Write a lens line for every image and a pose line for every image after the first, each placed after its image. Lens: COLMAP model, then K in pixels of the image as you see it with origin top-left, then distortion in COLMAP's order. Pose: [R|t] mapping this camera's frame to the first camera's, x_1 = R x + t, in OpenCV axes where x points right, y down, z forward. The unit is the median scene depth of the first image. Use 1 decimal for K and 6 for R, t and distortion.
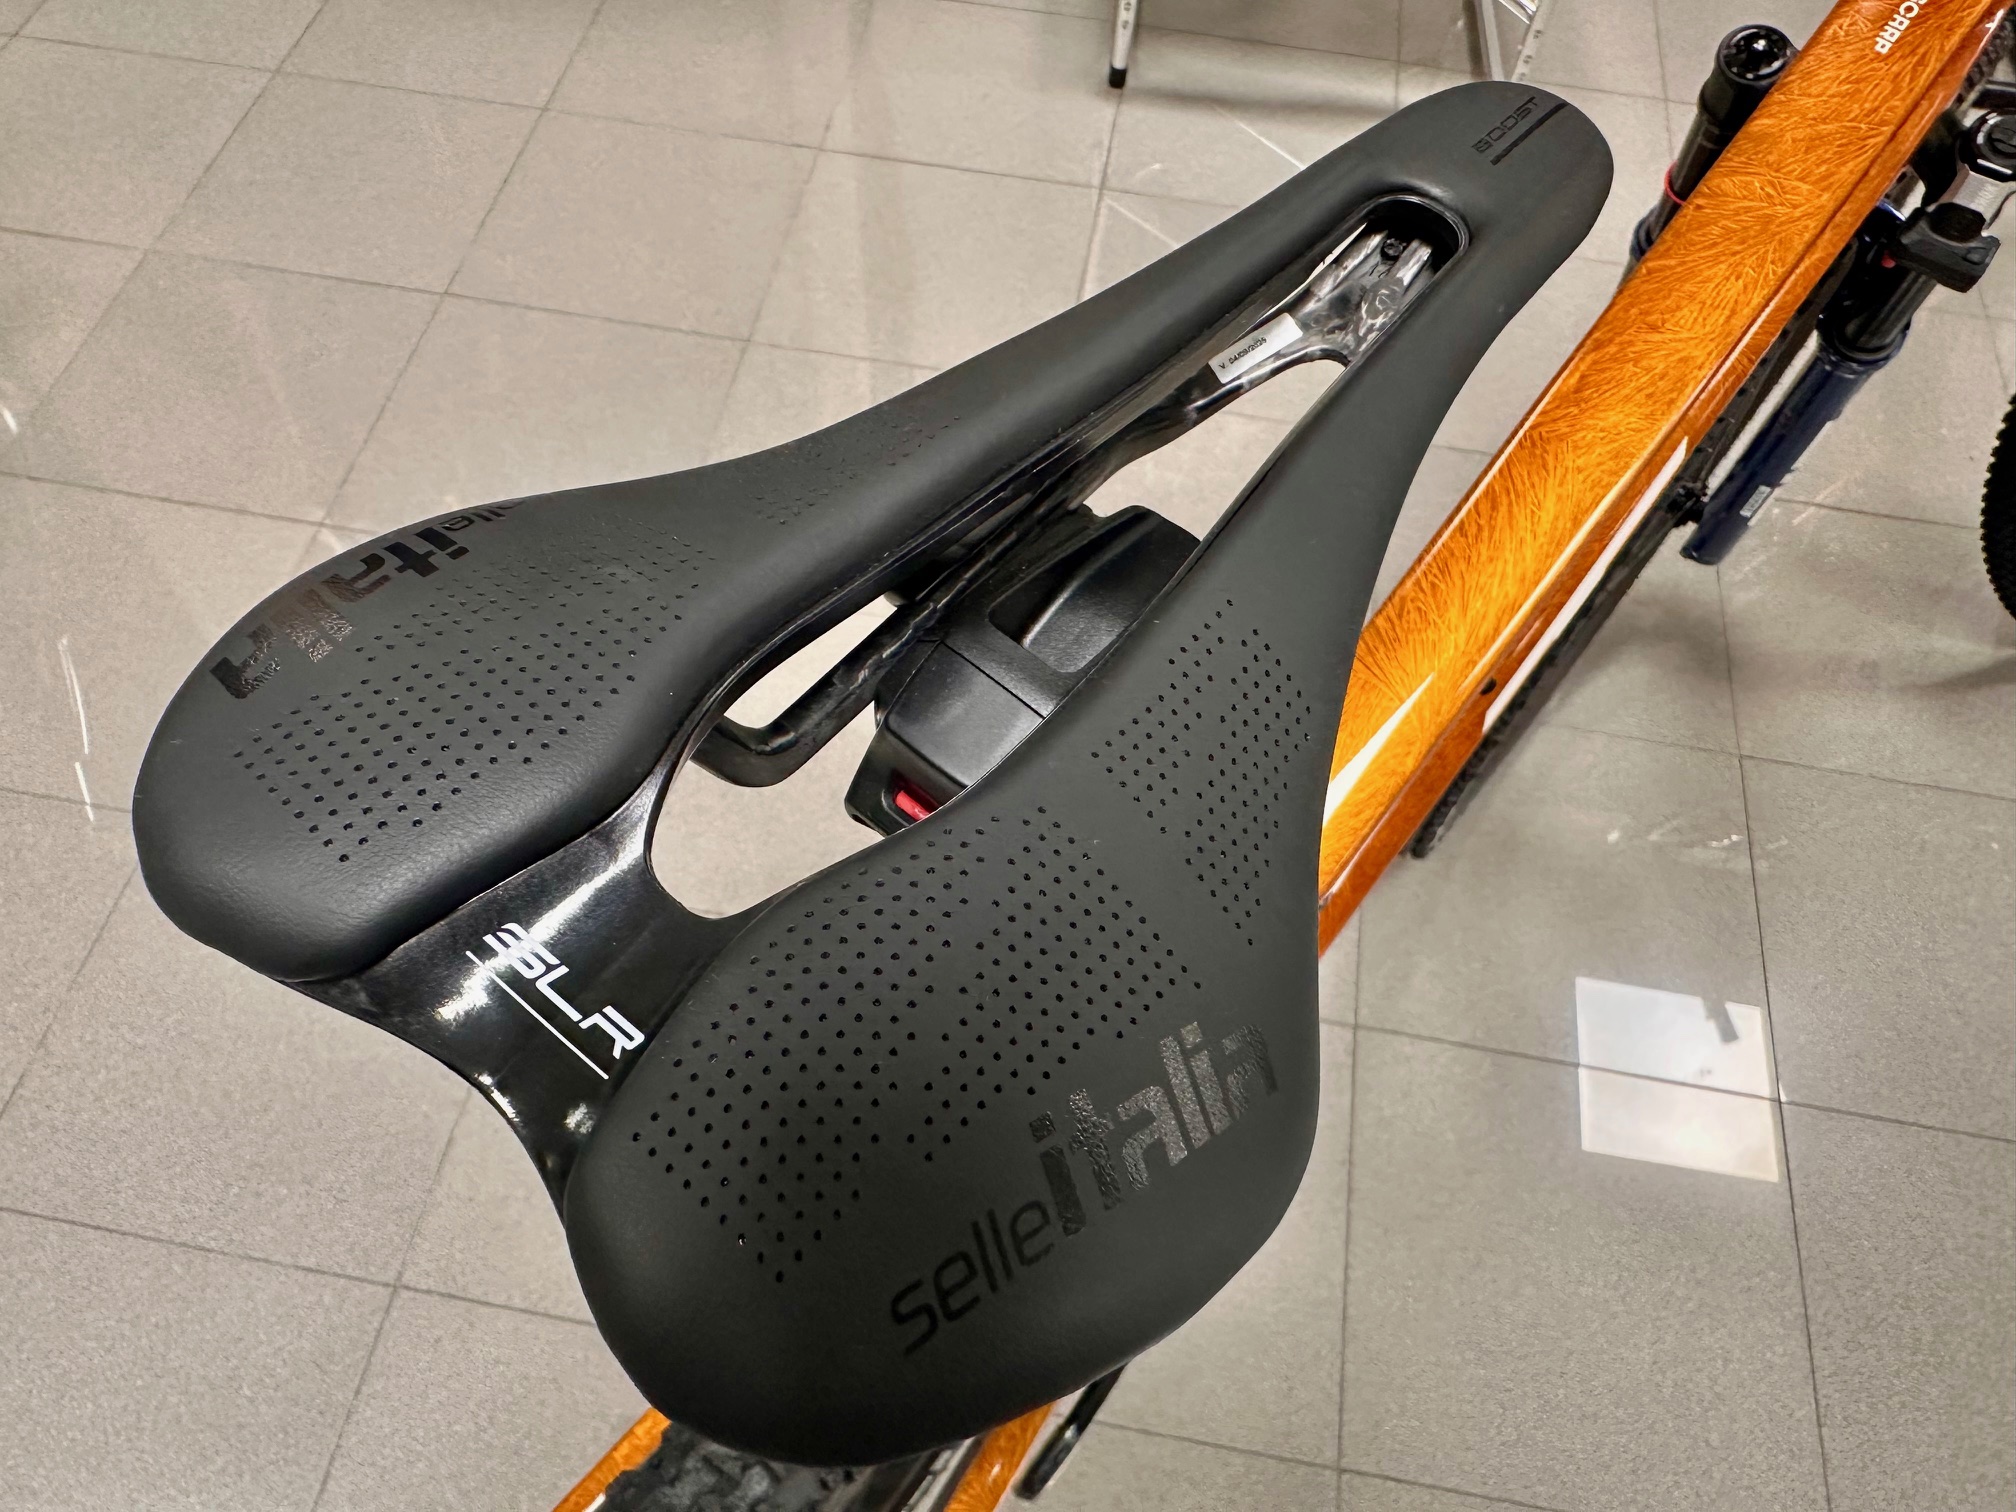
lens RADIAL K [[1416.0, 0, 964.2], [0, 1416.0, 839.5], [0, 0, 1]] dist [0.001361, -0.002343]
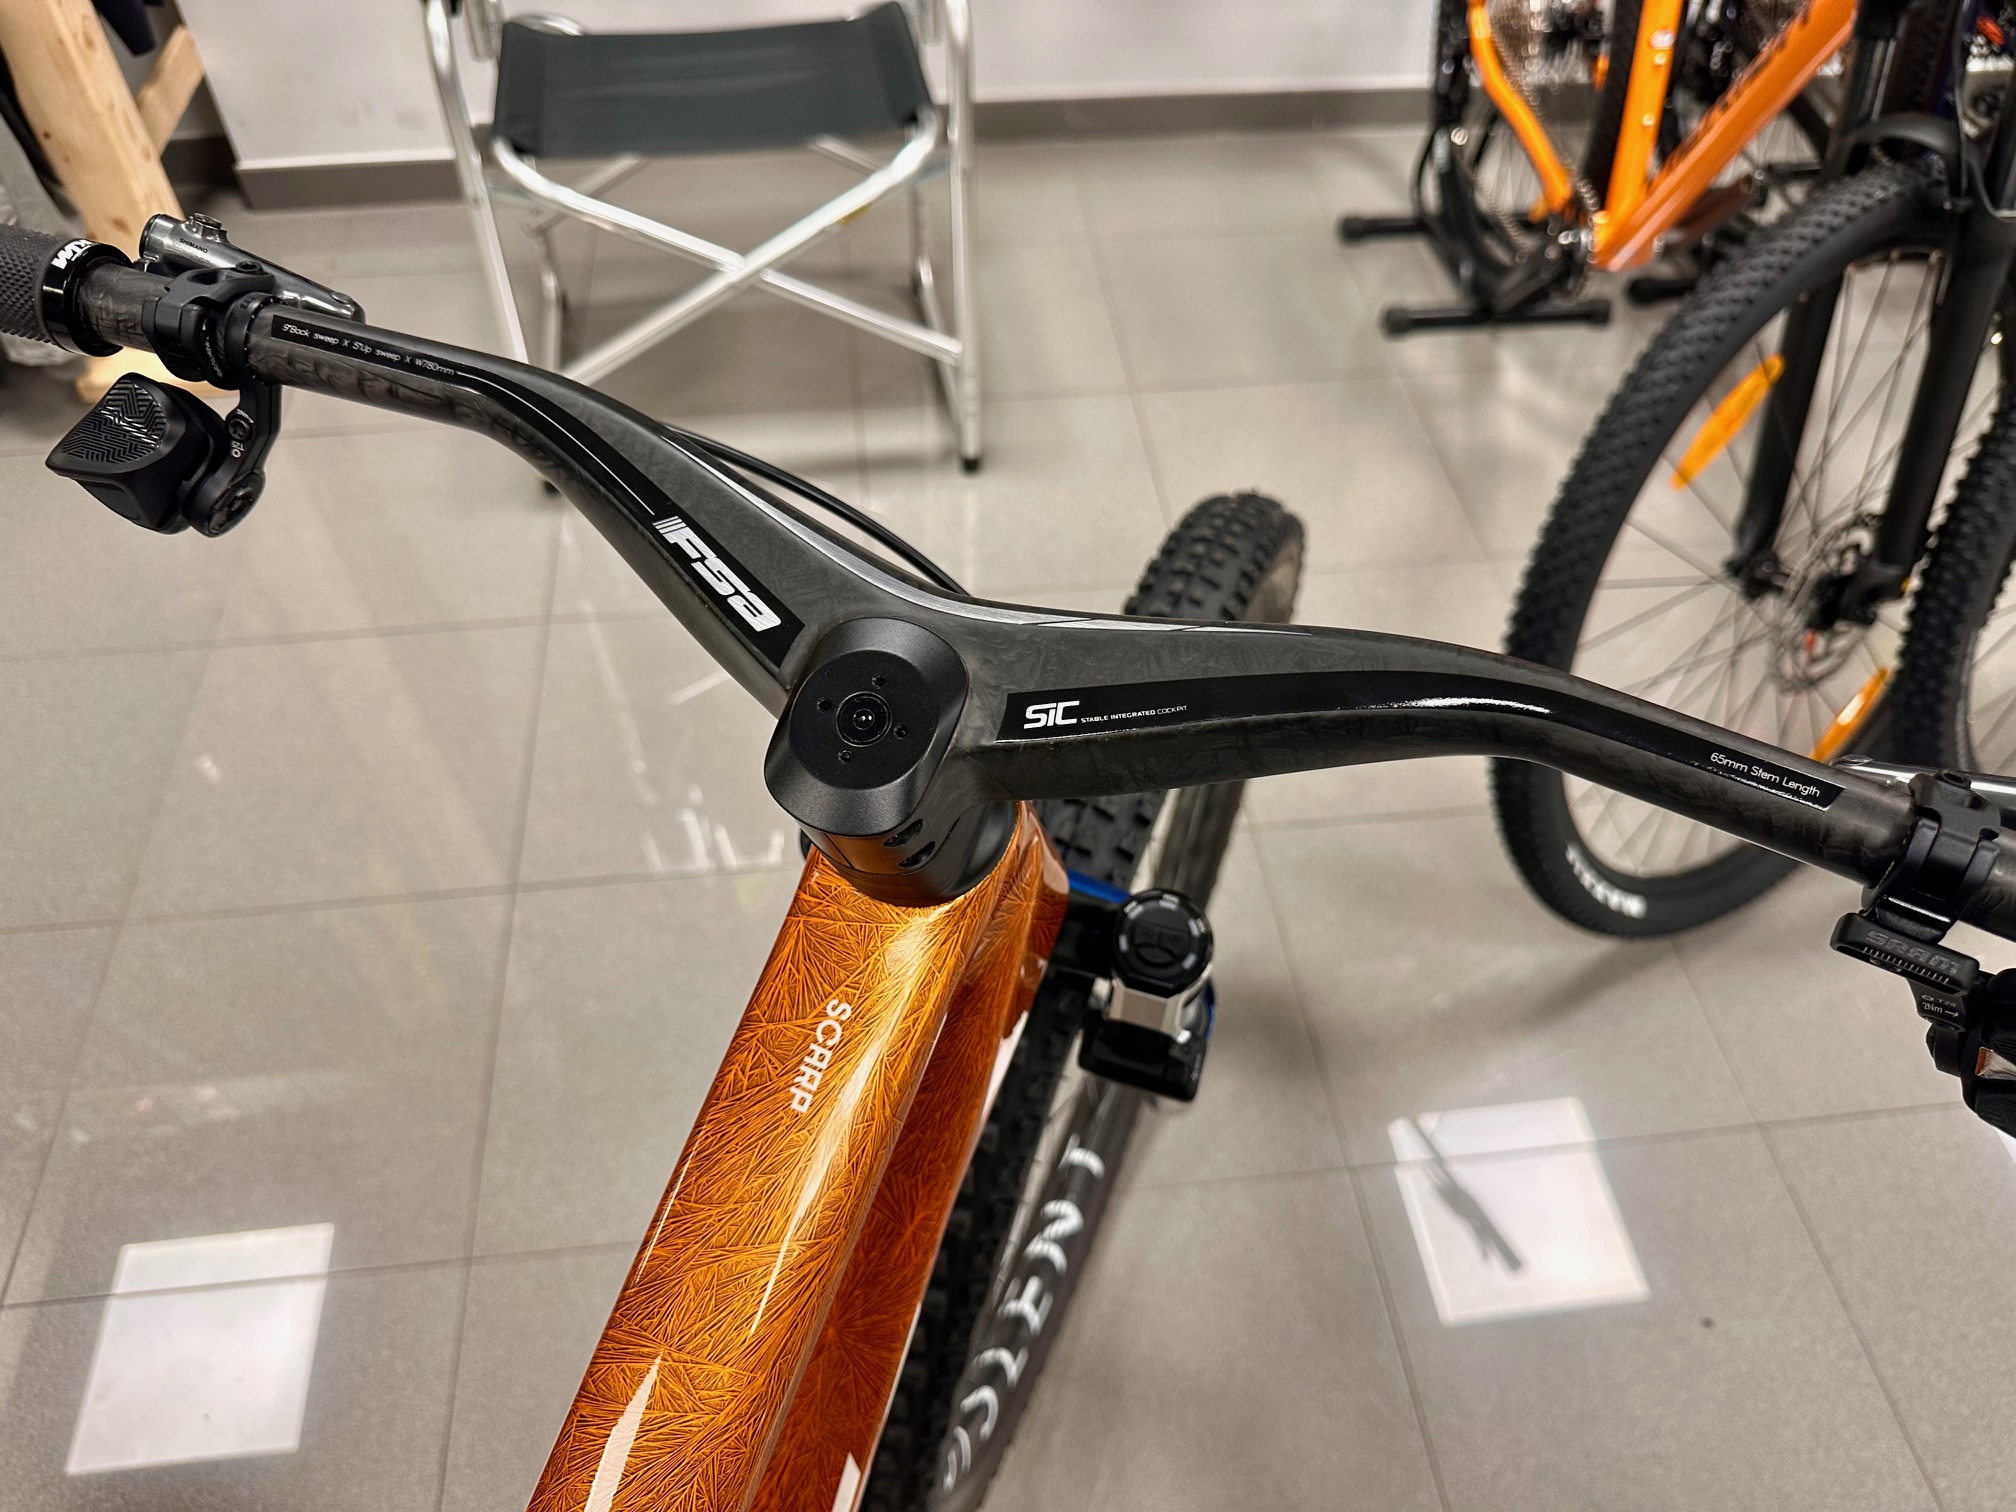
lens RADIAL K [[1442.2, 0, 1000.7], [0, 1442.2, 766.2], [0, 0, 1]] dist [0.059194, -0.106720]
pose [[0.958315, -0.236117, 0.160879, 0.665249], [0.257775, 0.957364, -0.130410, -0.596772], [-0.123228, 0.166444, 0.978321, 0.313834]]
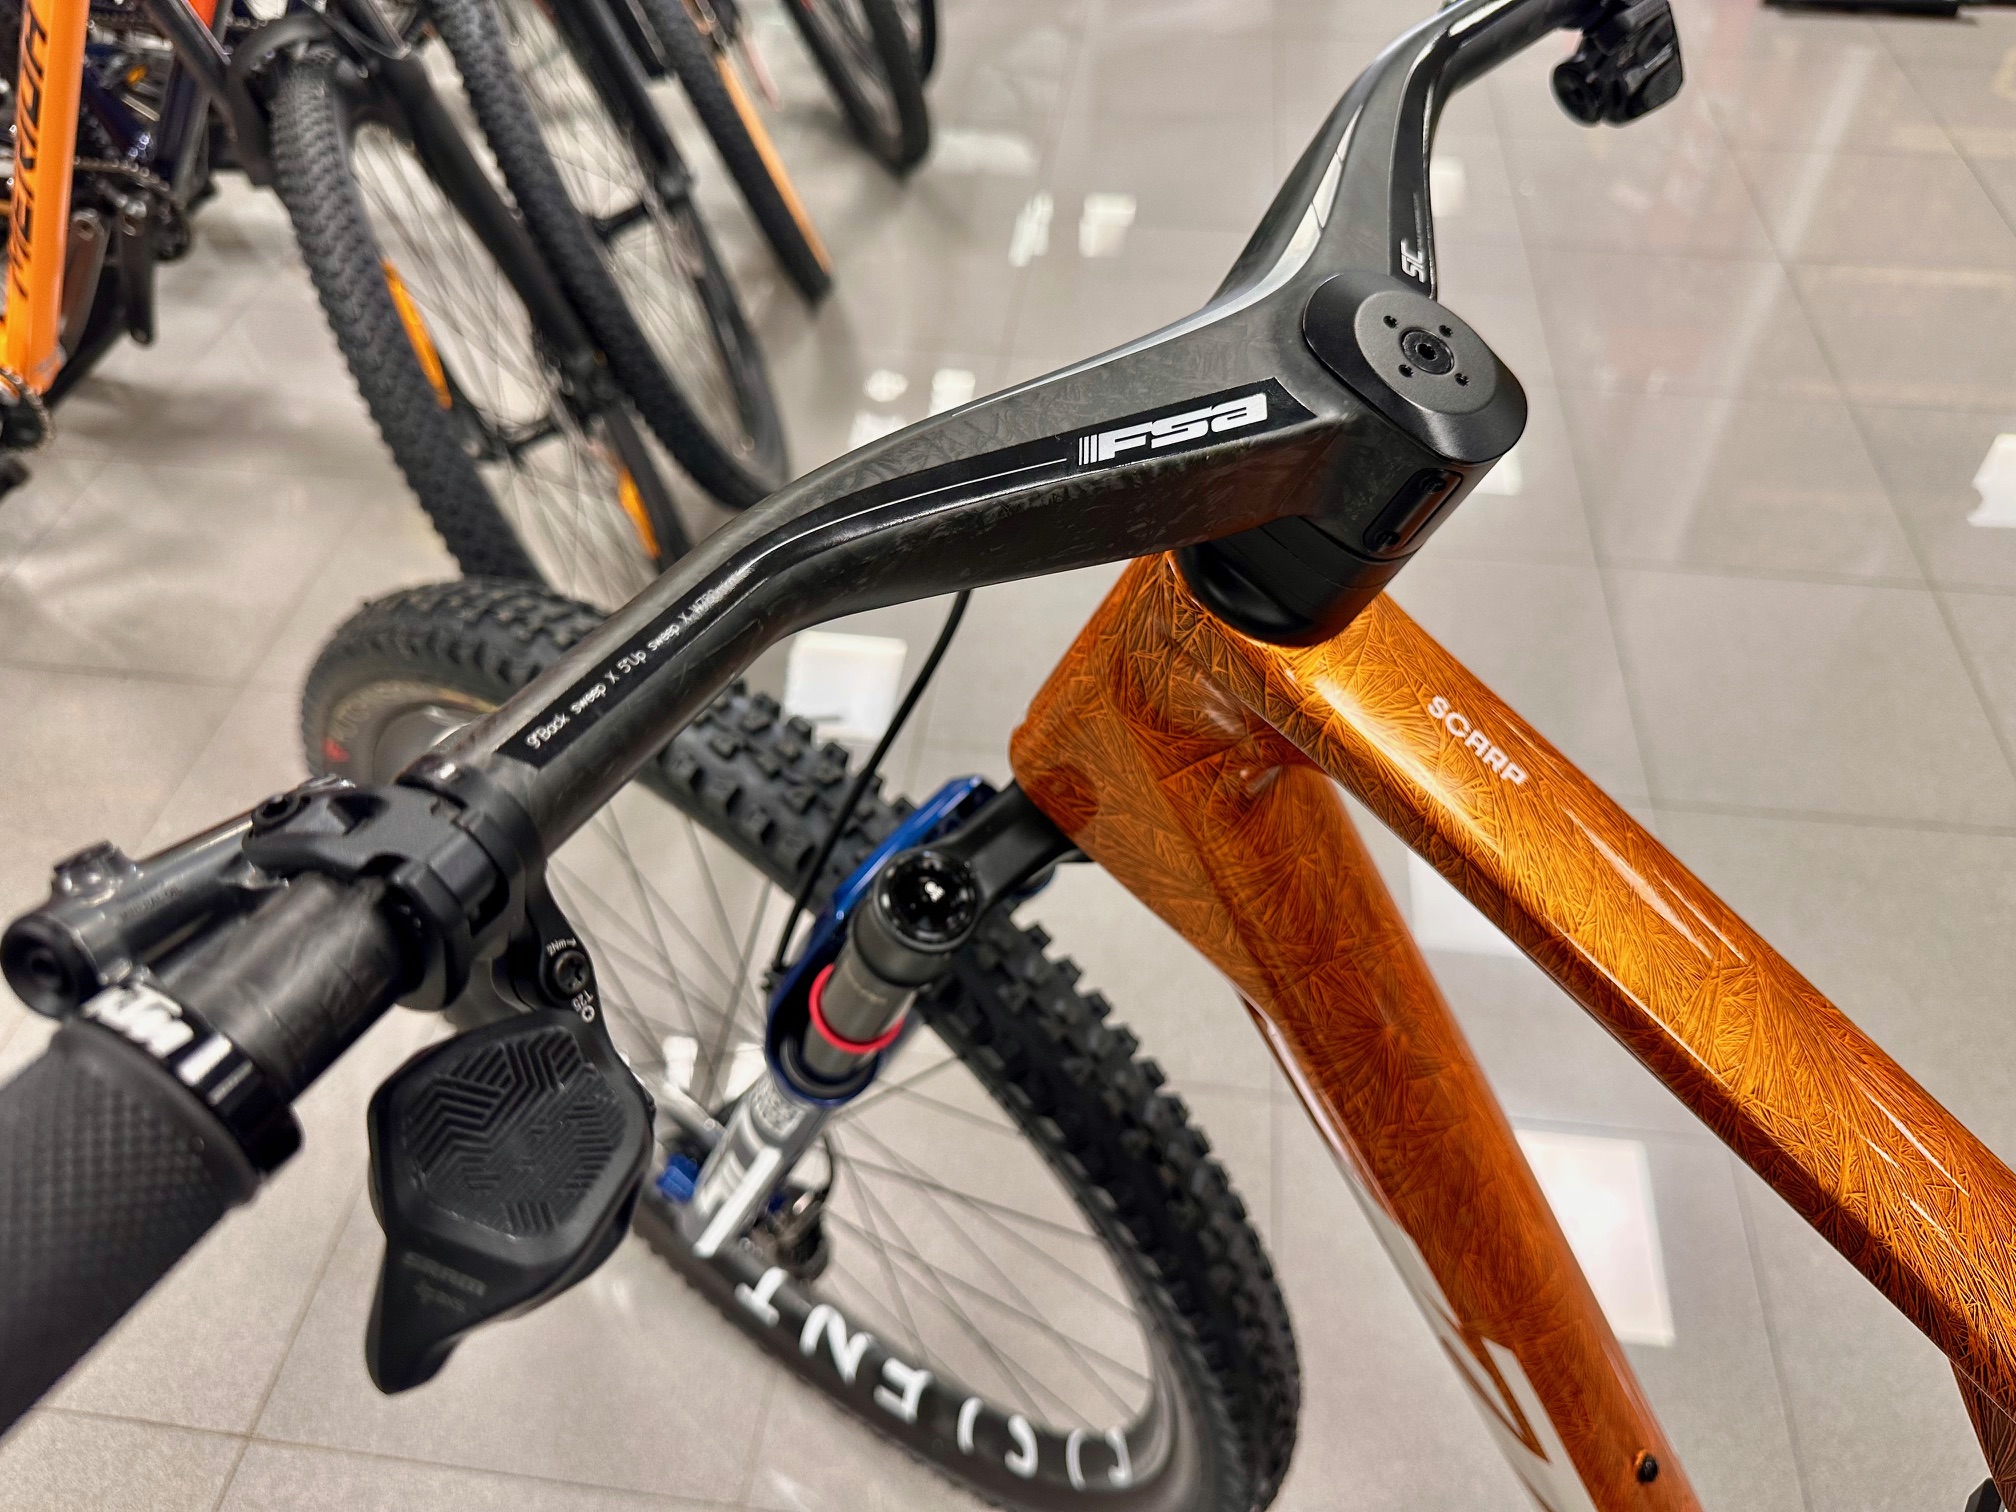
lens RADIAL K [[1442.2, 0, 1000.7], [0, 1442.2, 766.2], [0, 0, 1]] dist [0.059194, -0.106720]
pose [[-0.025061, -0.774043, 0.632637, 0.251177], [0.877340, 0.286329, 0.385083, -1.007159], [-0.479214, 0.564688, 0.671924, 0.675329]]
